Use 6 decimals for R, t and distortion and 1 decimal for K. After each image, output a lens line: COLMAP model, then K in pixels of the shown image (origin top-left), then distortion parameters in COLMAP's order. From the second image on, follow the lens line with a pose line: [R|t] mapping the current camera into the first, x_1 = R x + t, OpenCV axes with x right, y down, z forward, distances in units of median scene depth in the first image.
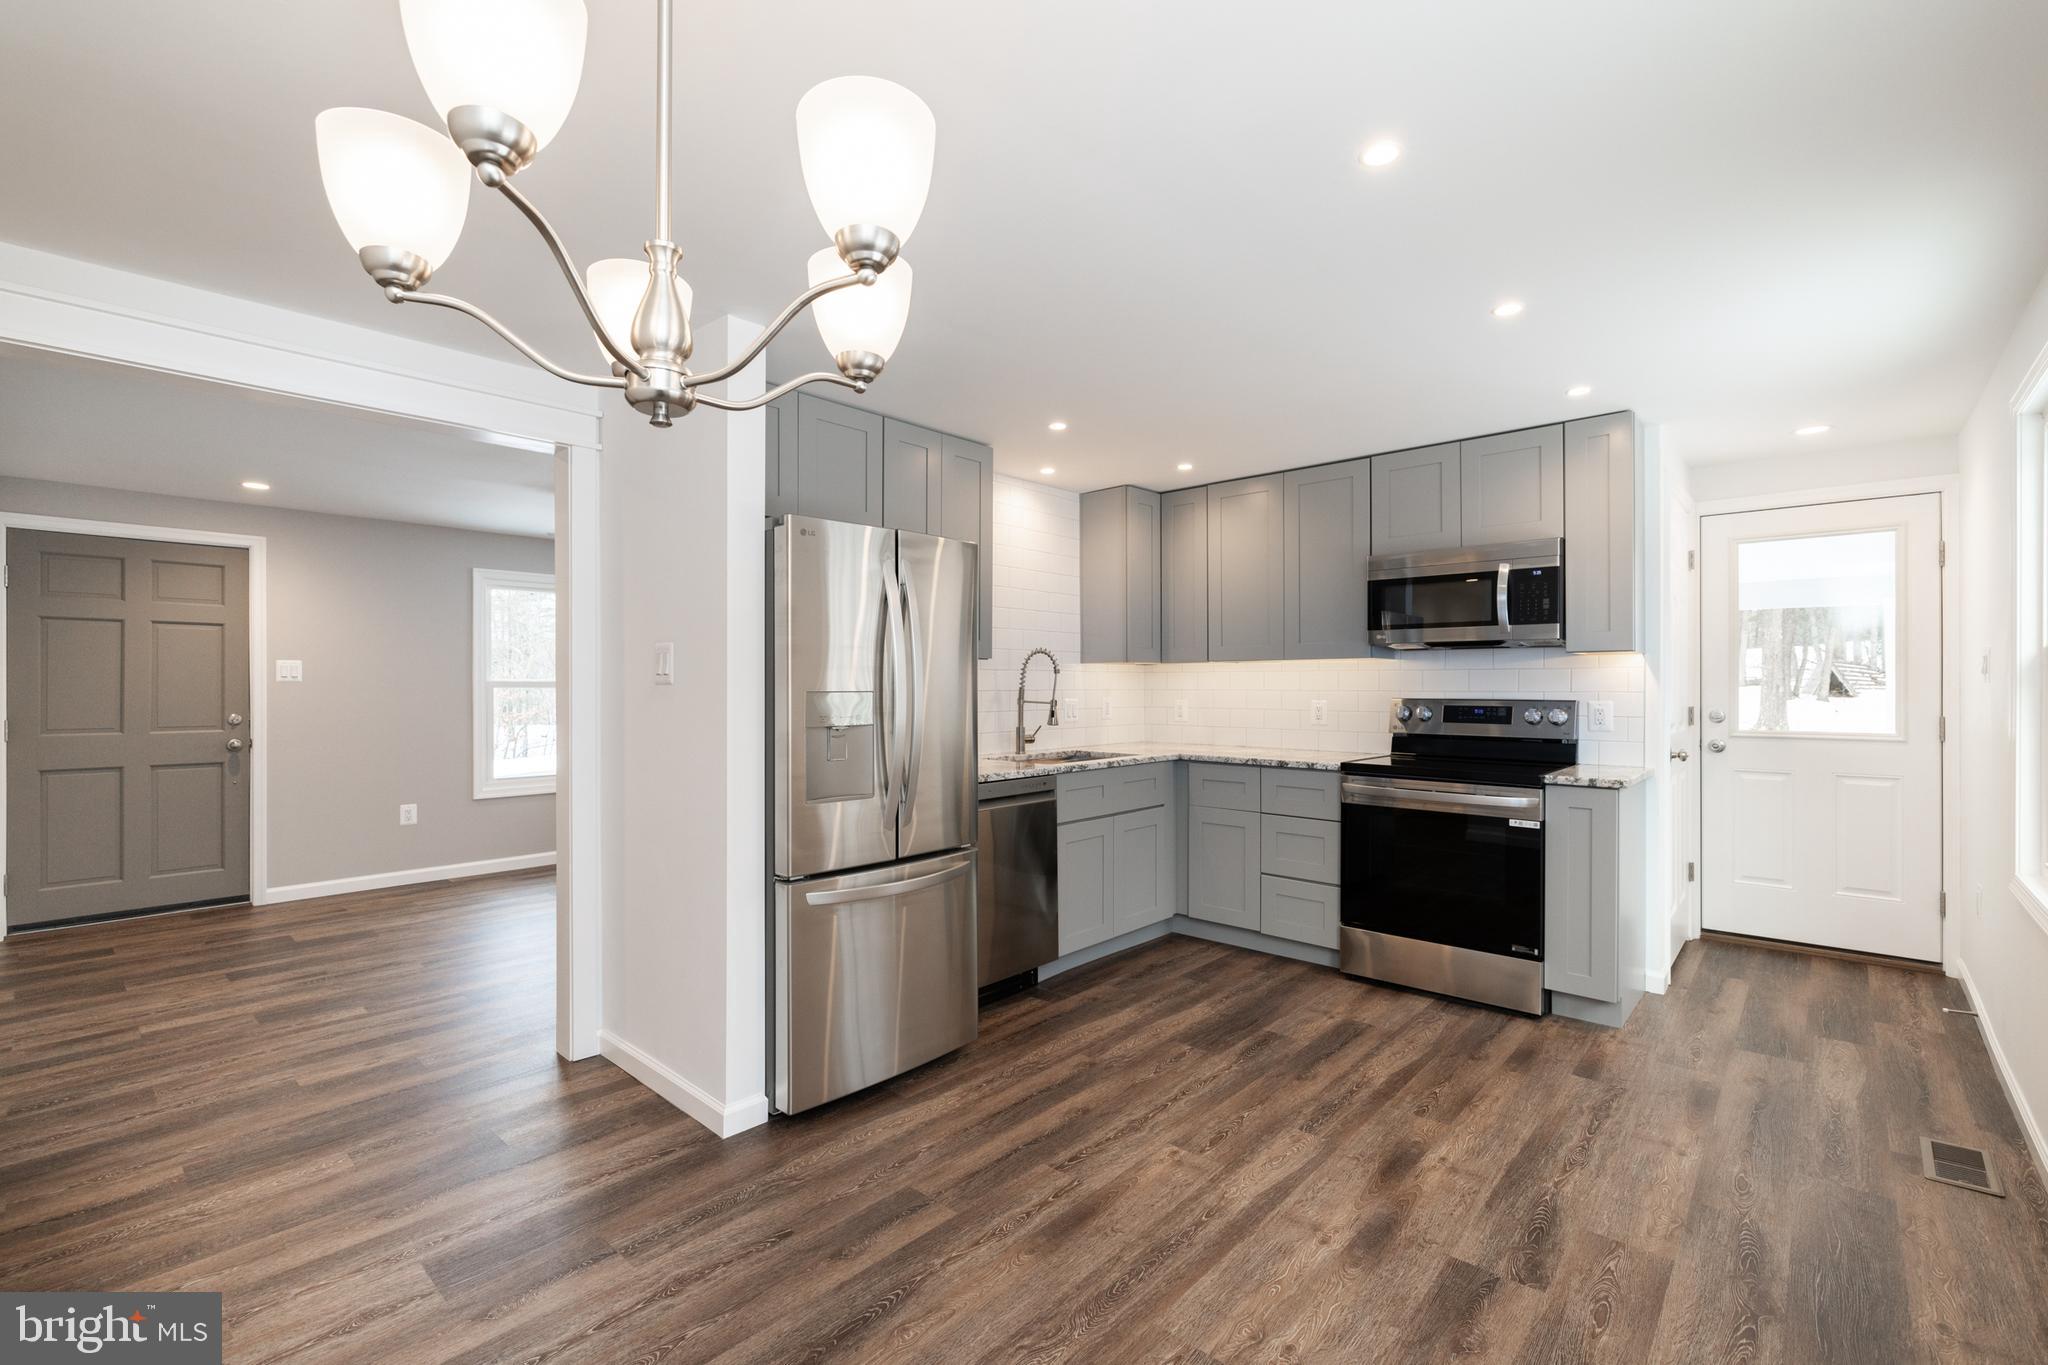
lens RADIAL K [[908.2, 0, 995.1], [0, 908.2, 690.5], [0, 0, 1]] dist [-0.000248, 0.000223]
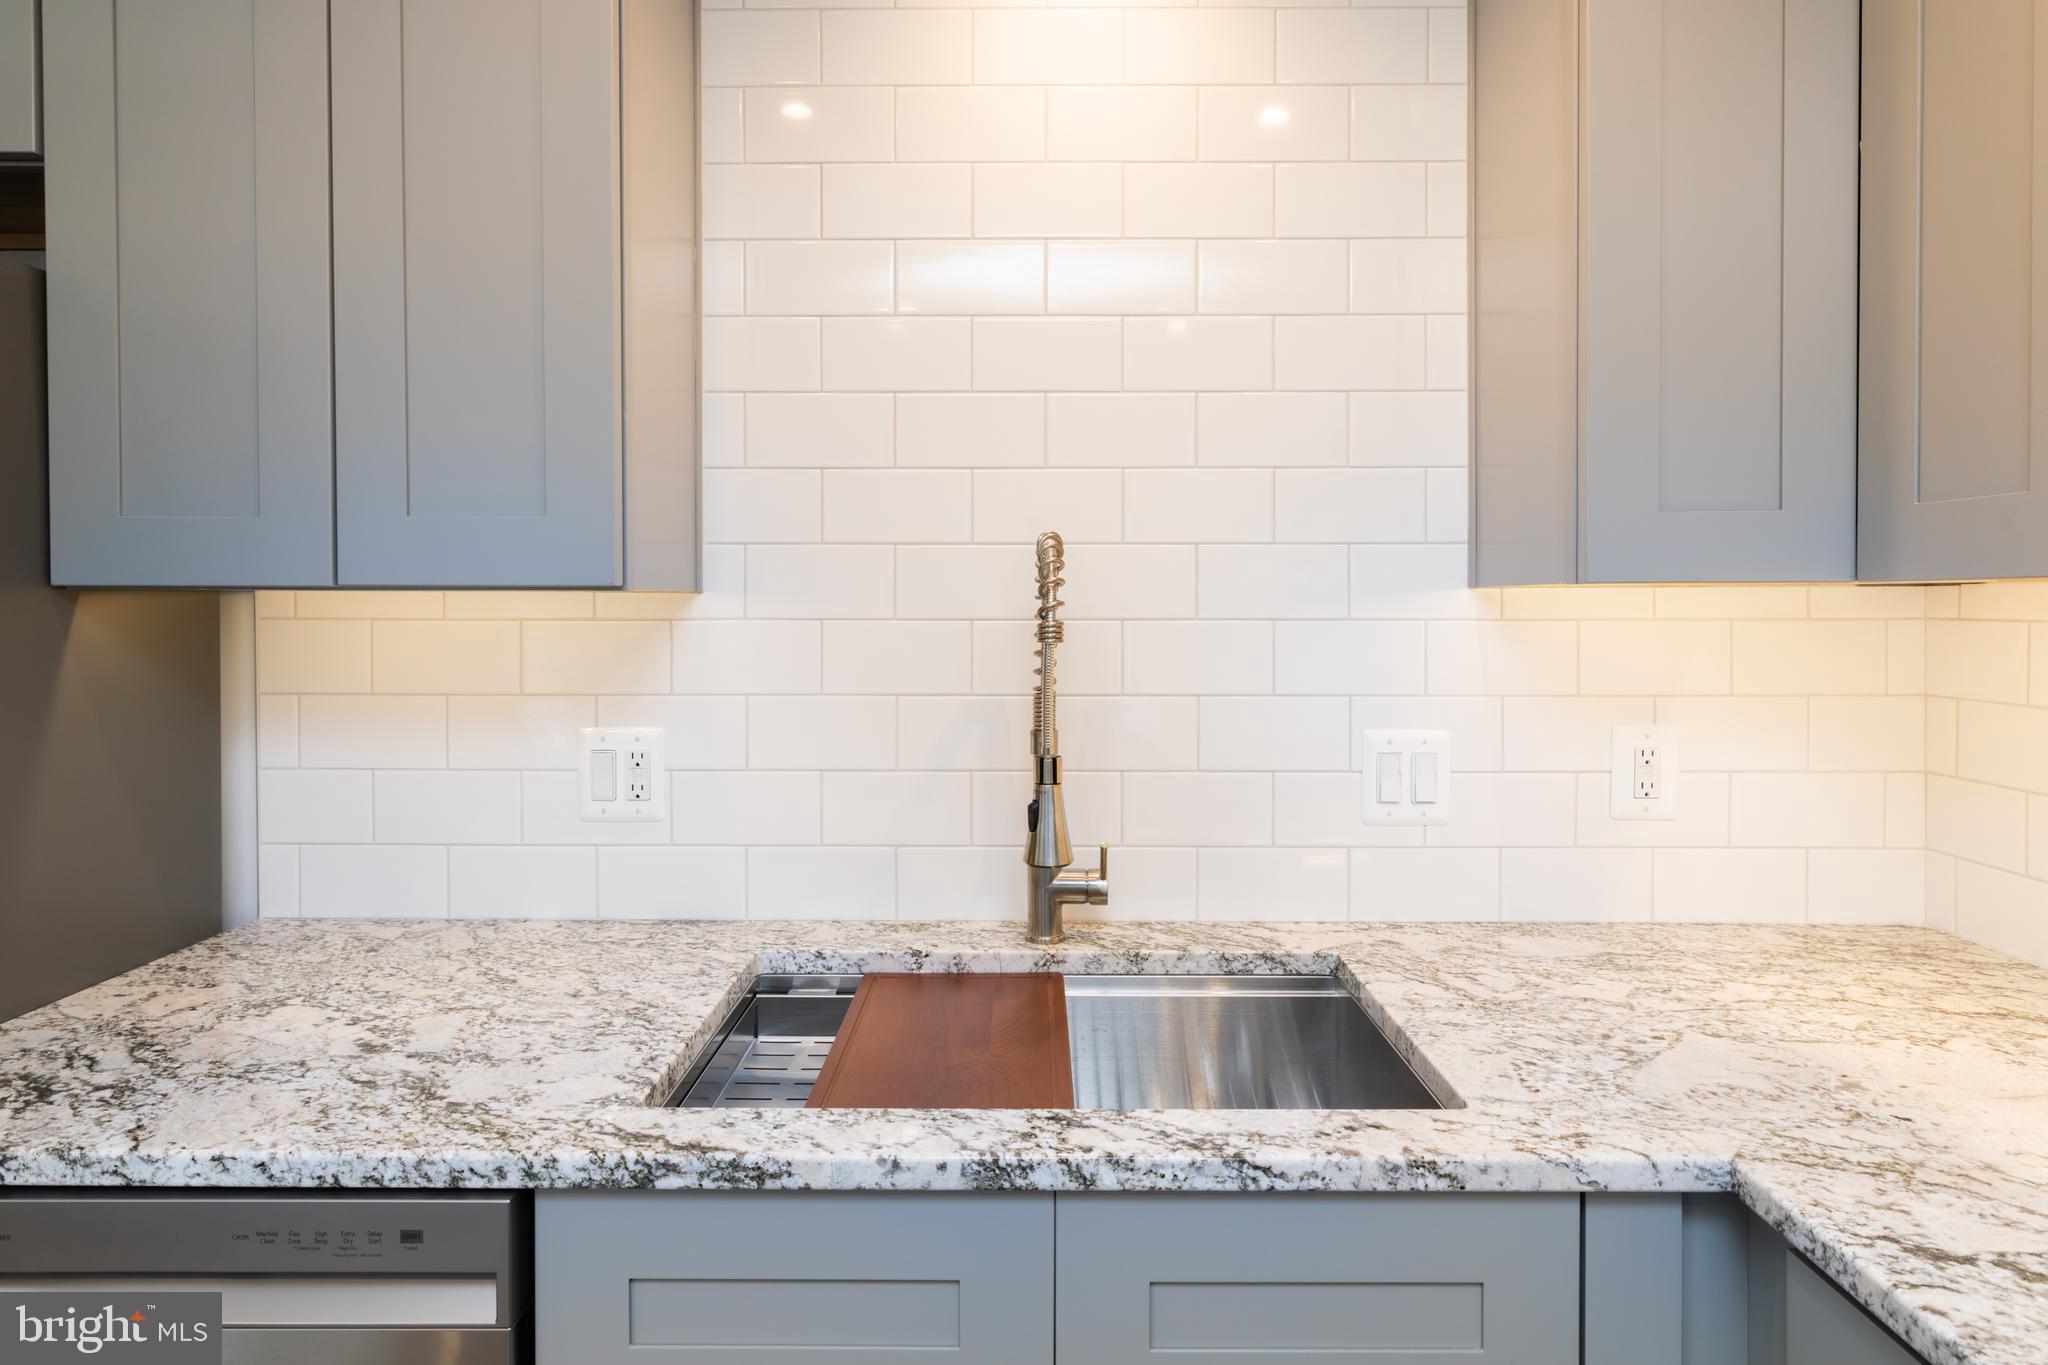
lens RADIAL K [[1140.7, 0, 1022.9], [0, 1140.7, 614.6], [0, 0, 1]] dist [0.004018, 0.001675]
pose [[0.676454, 0.006428, -0.736457, 0.462673], [-0.003289, 0.999978, 0.005707, -0.045721], [0.736478, -0.001439, 0.676460, 1.341492]]
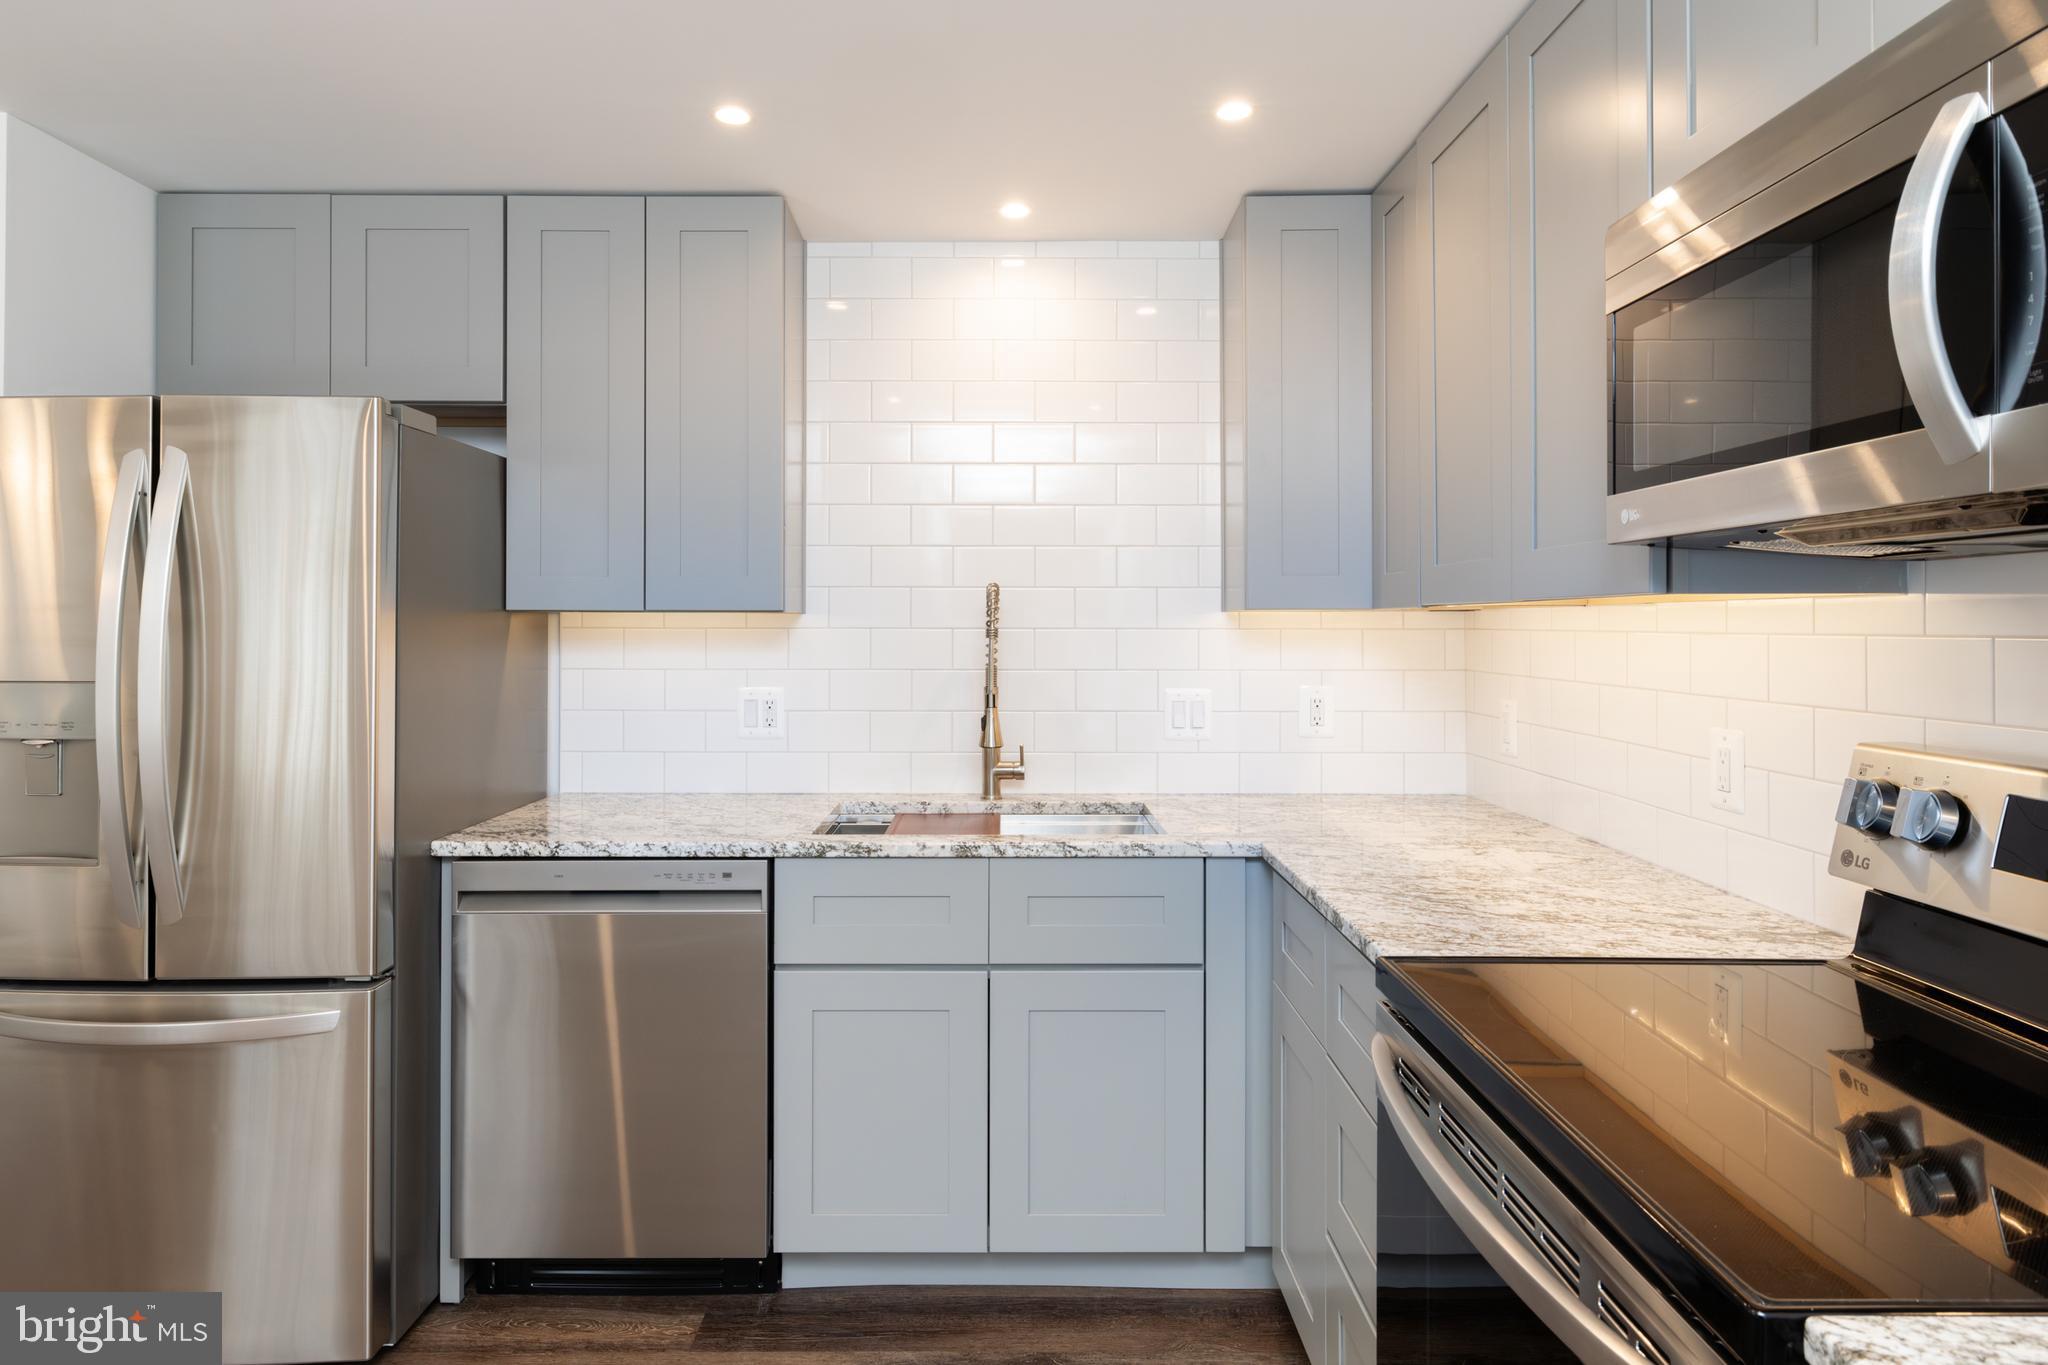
lens RADIAL K [[1187.8, 0, 995.7], [0, 1187.8, 618.1], [0, 0, 1]] dist [-0.003531, 0.001368]
pose [[0.676743, -0.004327, -0.736207, 0.874579], [-0.005216, 0.999929, -0.010671, -0.037667], [0.736201, 0.011062, 0.676673, 0.982511]]
